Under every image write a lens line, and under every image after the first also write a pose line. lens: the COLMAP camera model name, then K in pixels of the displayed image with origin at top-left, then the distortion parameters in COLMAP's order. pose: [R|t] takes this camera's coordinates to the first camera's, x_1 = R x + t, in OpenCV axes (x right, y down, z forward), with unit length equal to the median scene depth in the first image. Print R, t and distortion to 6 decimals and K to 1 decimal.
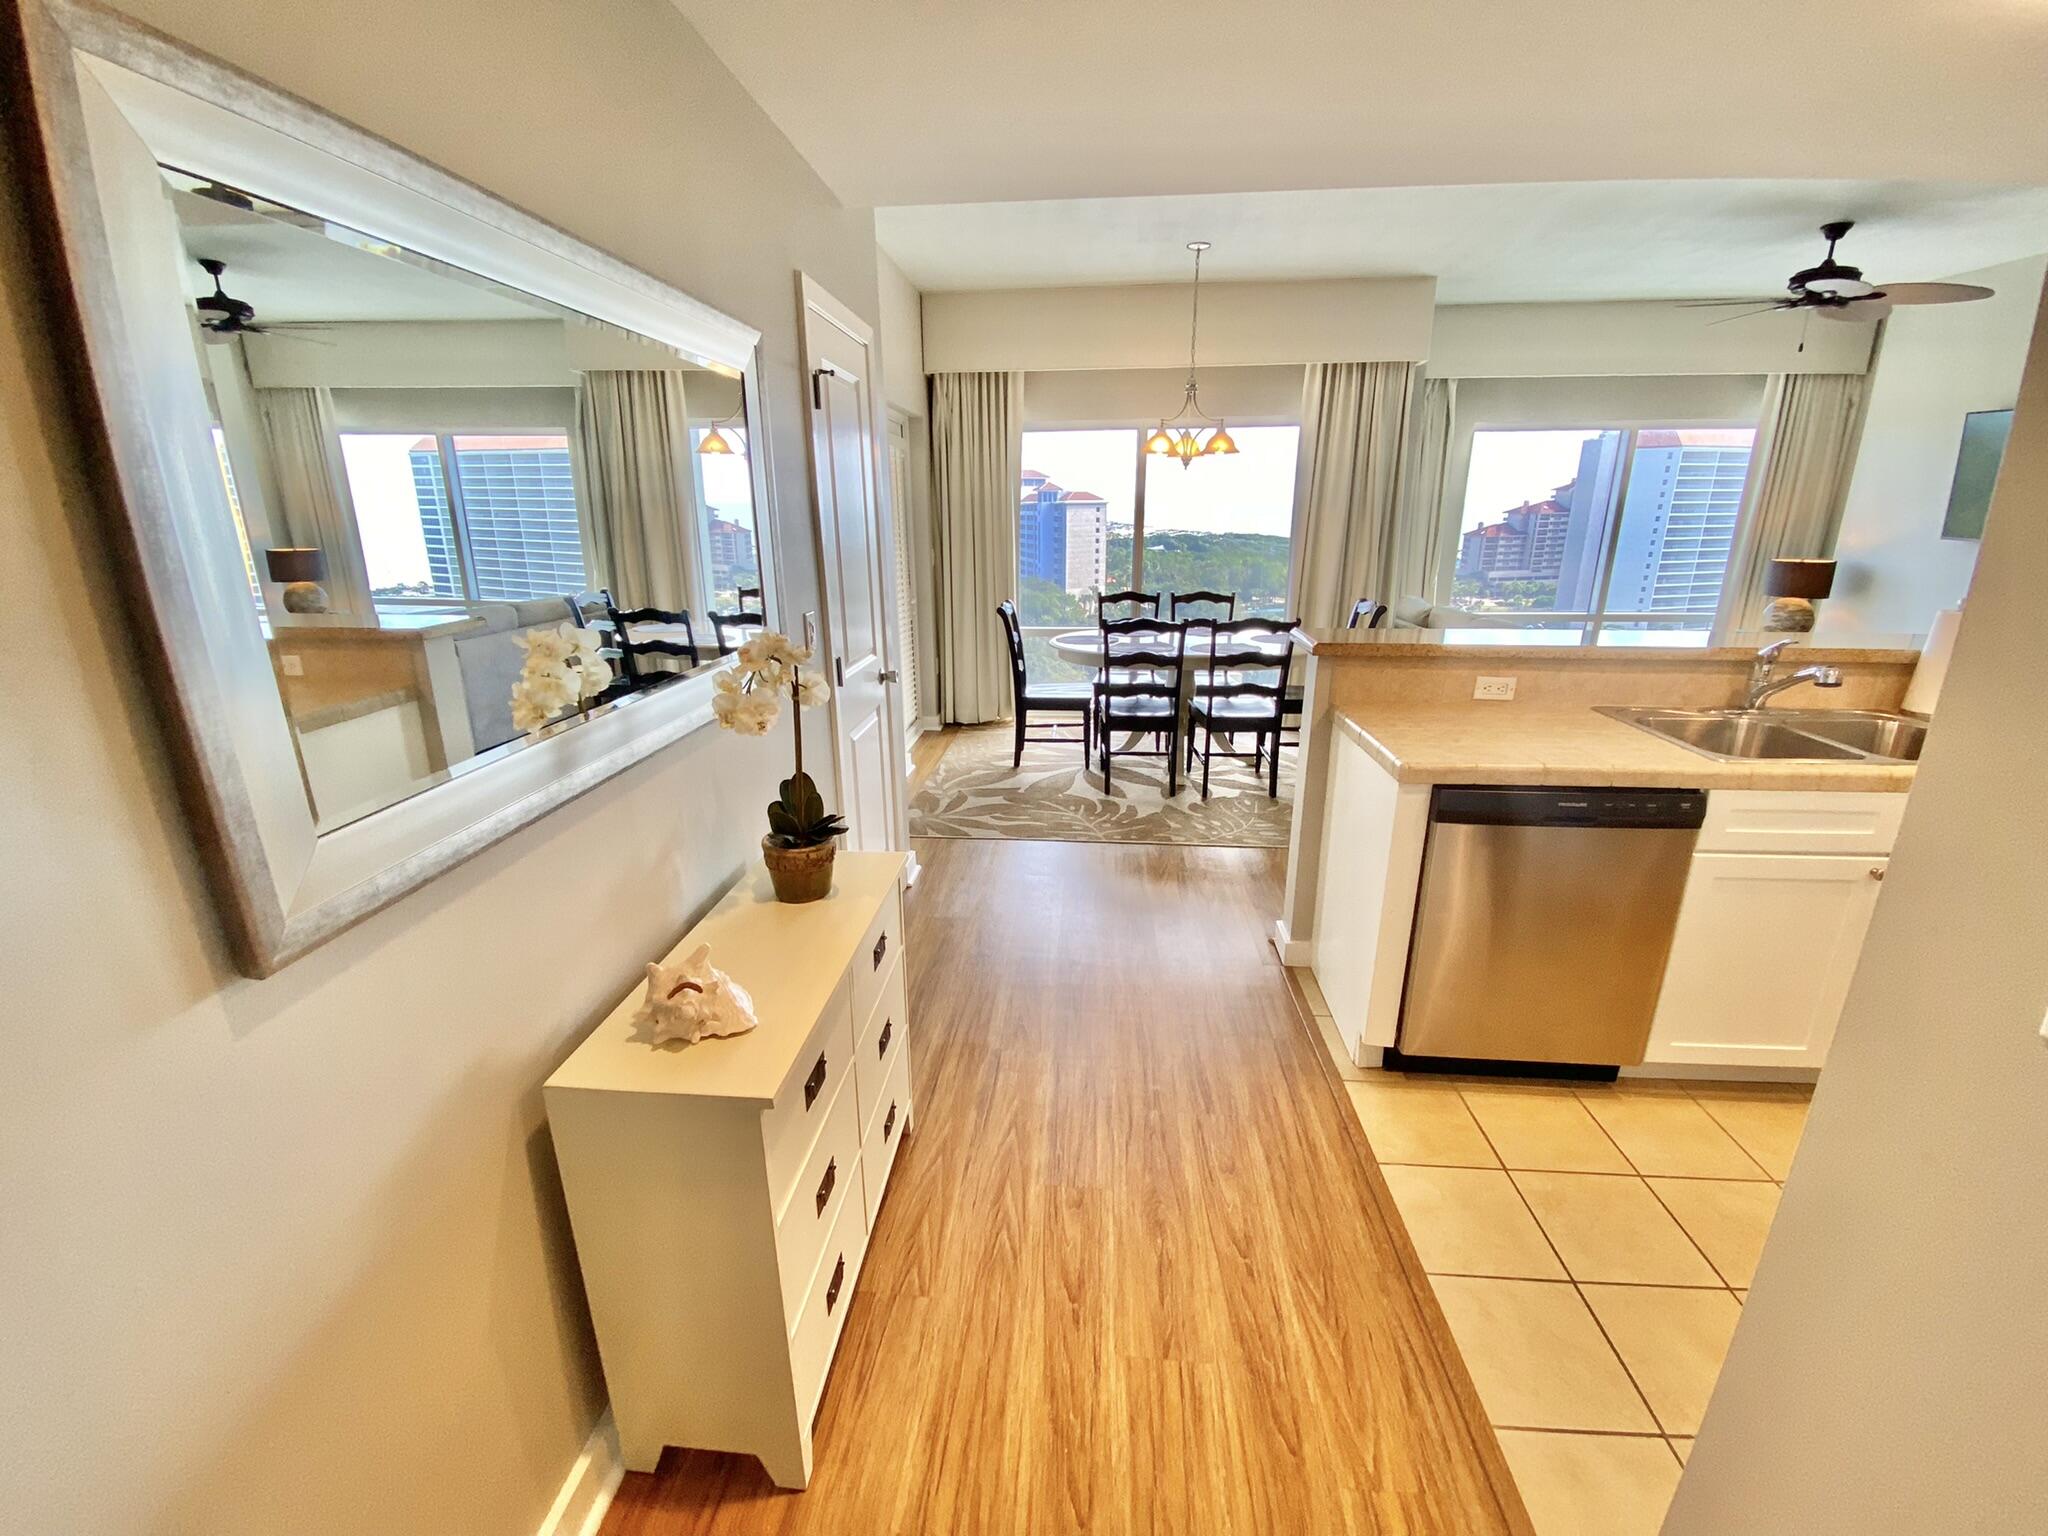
lens RADIAL K [[820.0, 0, 1018.0], [0, 820.0, 764.4], [0, 0, 1]] dist [0.020716, -0.021307]
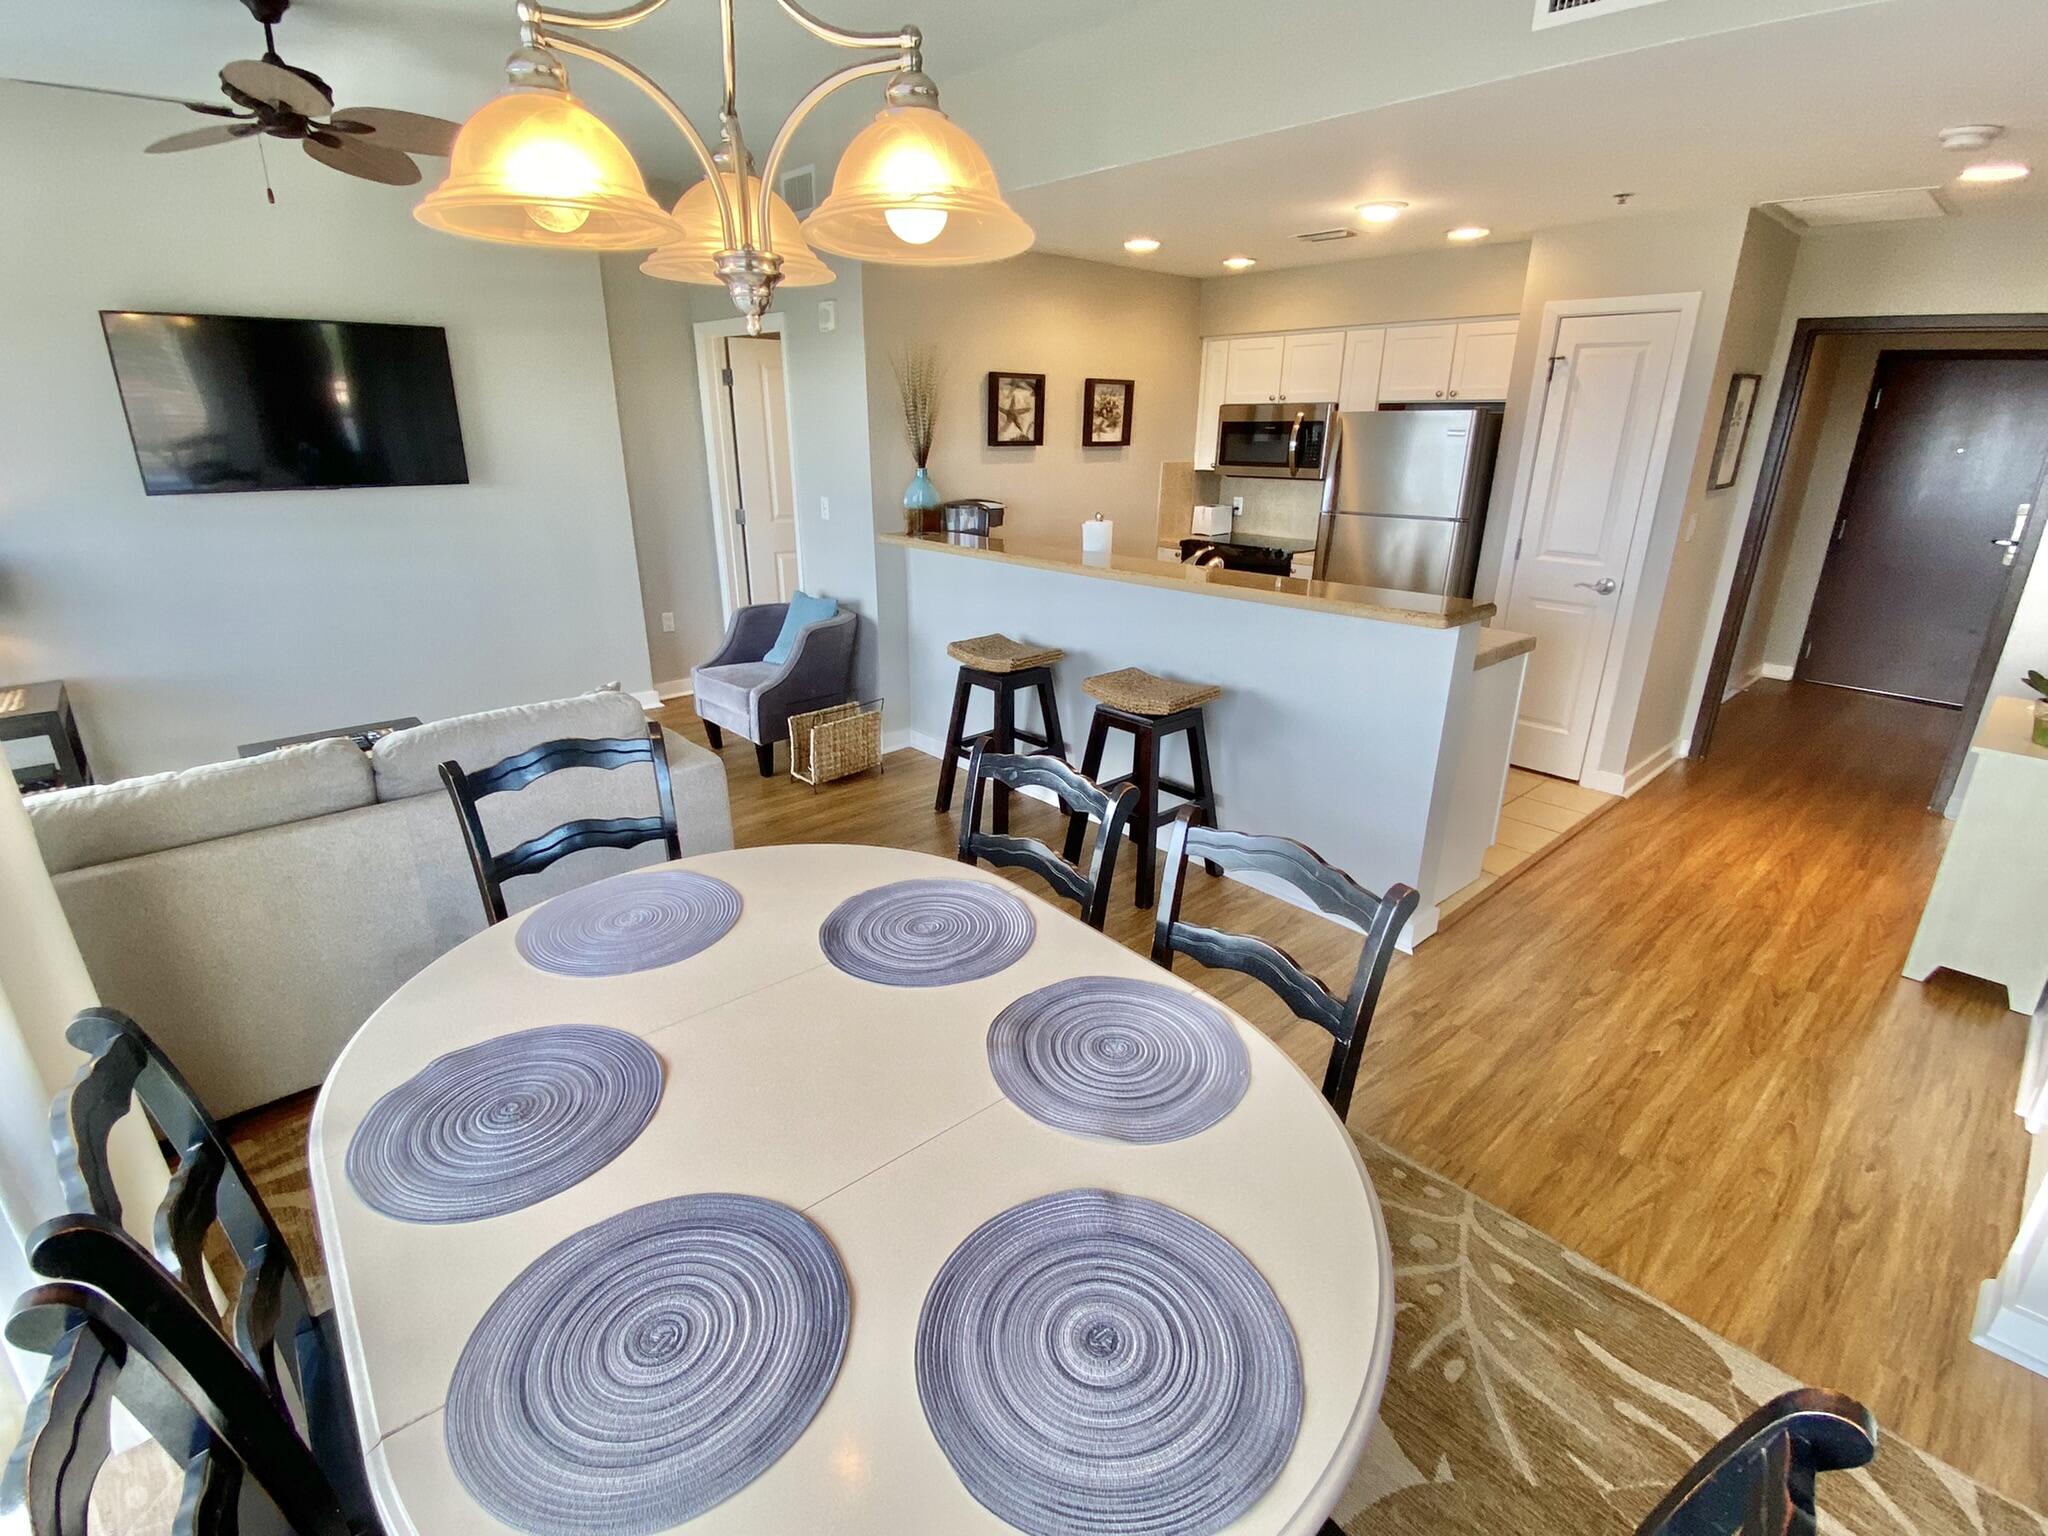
lens RADIAL K [[961.5, 0, 1013.6], [0, 961.5, 763.2], [0, 0, 1]] dist [0.030332, -0.026494]
pose [[-0.736124, -0.219099, 0.640404, -0.002507], [0.204116, 0.830249, 0.518675, -0.384294], [-0.645336, 0.512525, -0.566444, 1.146697]]
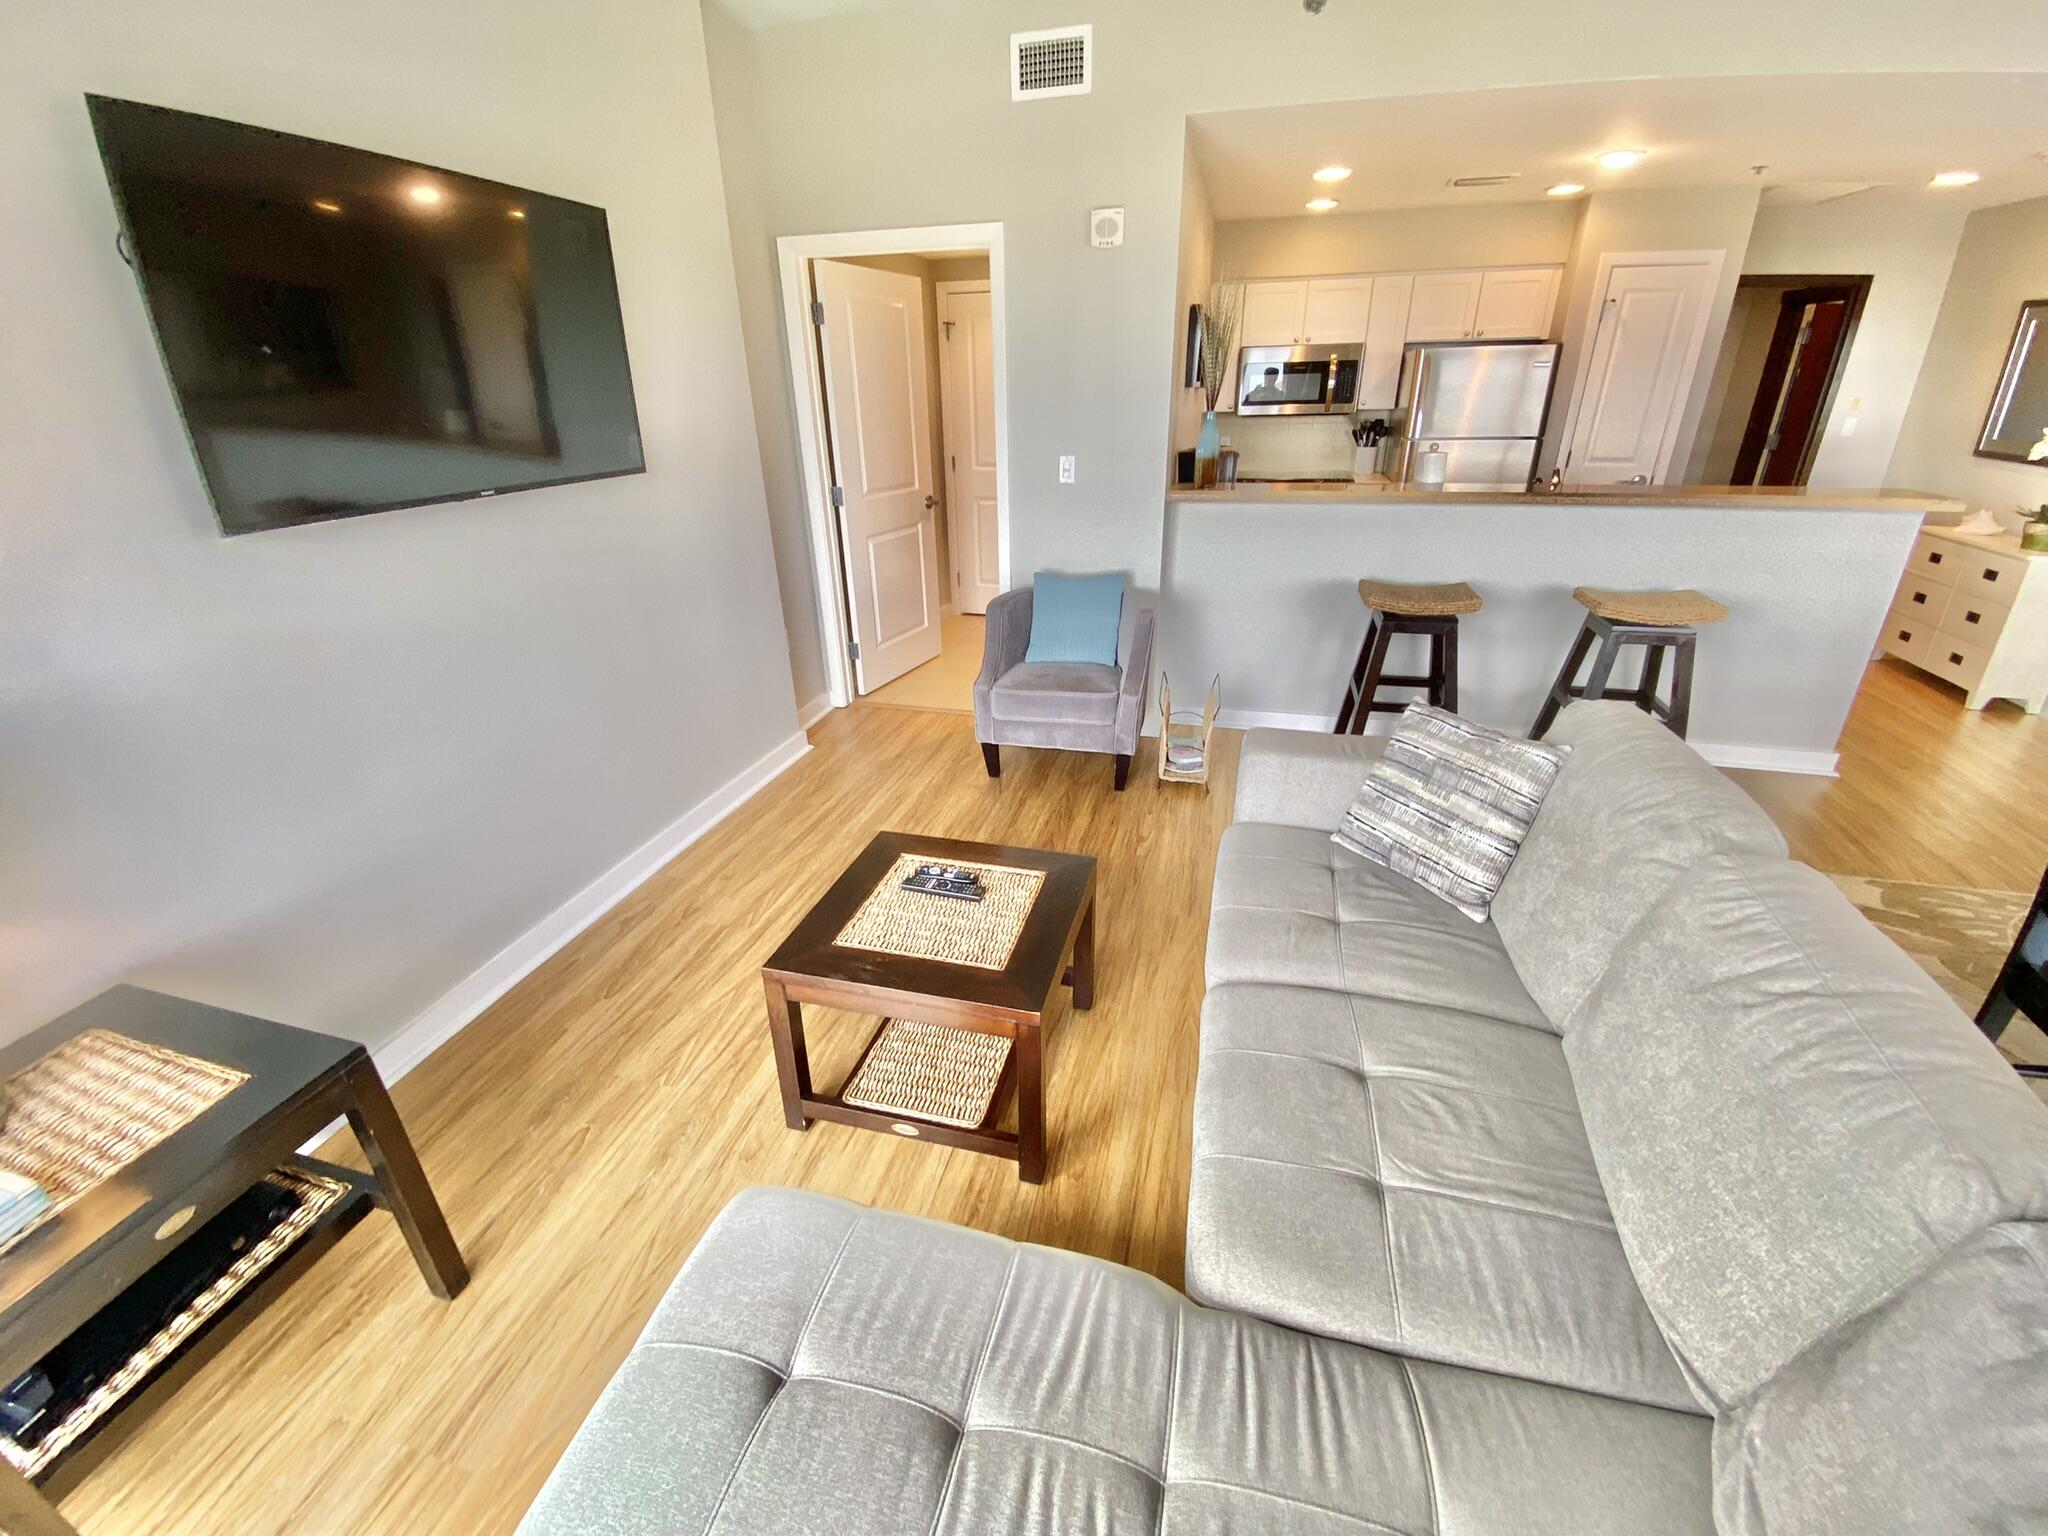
lens RADIAL K [[829.6, 0, 1024.0], [0, 829.6, 768.0], [0, 0, 1]] dist [0.027654, -0.021755]
pose [[-0.986476, -0.038751, 0.159261, 0.798508], [0.077795, 0.744539, 0.663031, -0.422991], [-0.144269, 0.666454, -0.731455, 1.302503]]
